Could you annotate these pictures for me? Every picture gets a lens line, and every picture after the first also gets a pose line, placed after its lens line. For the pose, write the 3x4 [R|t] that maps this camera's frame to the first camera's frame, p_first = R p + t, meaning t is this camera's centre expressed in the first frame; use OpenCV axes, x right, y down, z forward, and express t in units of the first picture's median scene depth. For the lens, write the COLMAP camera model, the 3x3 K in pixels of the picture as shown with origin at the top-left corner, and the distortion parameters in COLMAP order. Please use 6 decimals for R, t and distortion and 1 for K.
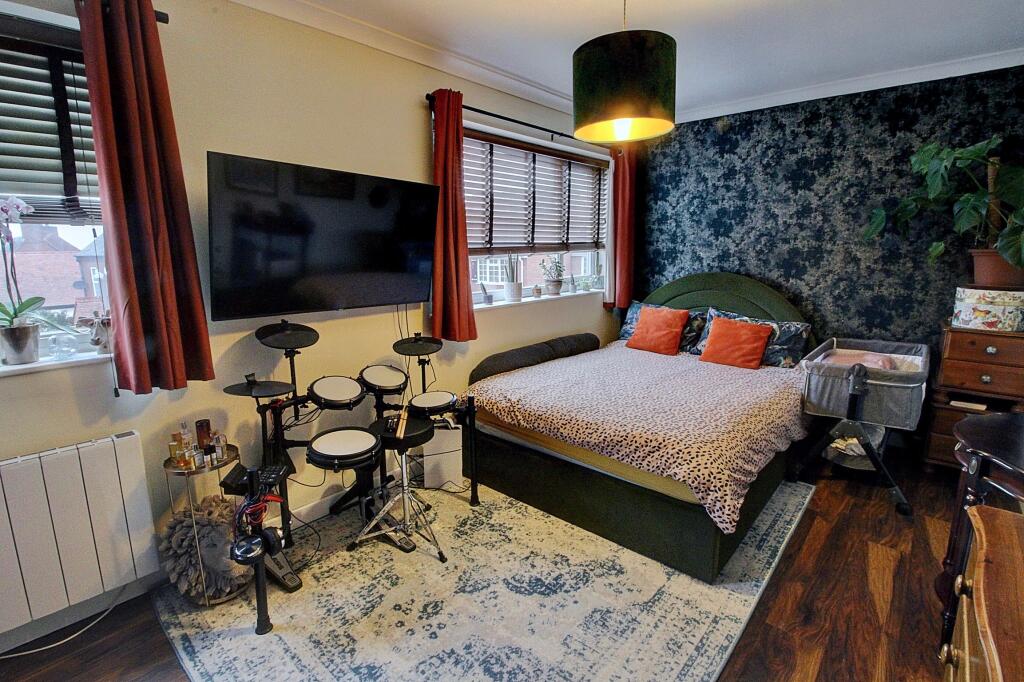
lens RADIAL K [[477.1, 0, 505.5], [0, 477.1, 337.8], [0, 0, 1]] dist [-0.014334, -0.003380]
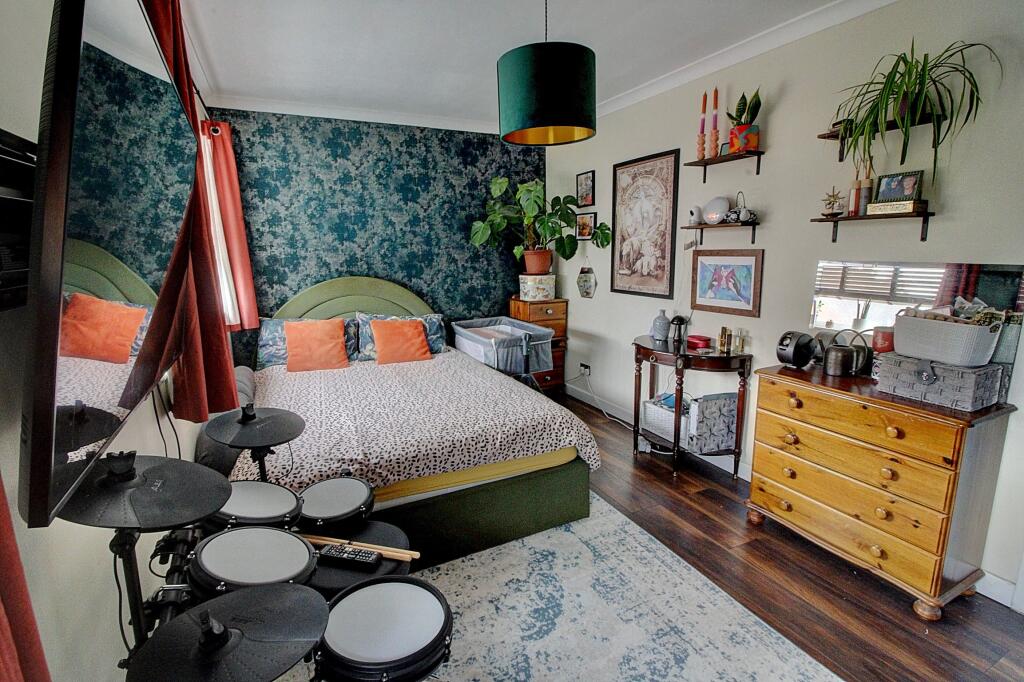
lens RADIAL K [[477.1, 0, 507.8], [0, 477.1, 338.8], [0, 0, 1]] dist [-0.014334, -0.003380]
pose [[0.367045, -0.168925, 0.914736, -0.423198], [0.184859, 0.977005, 0.106248, -0.065856], [-0.911650, 0.130099, 0.389832, 0.380157]]
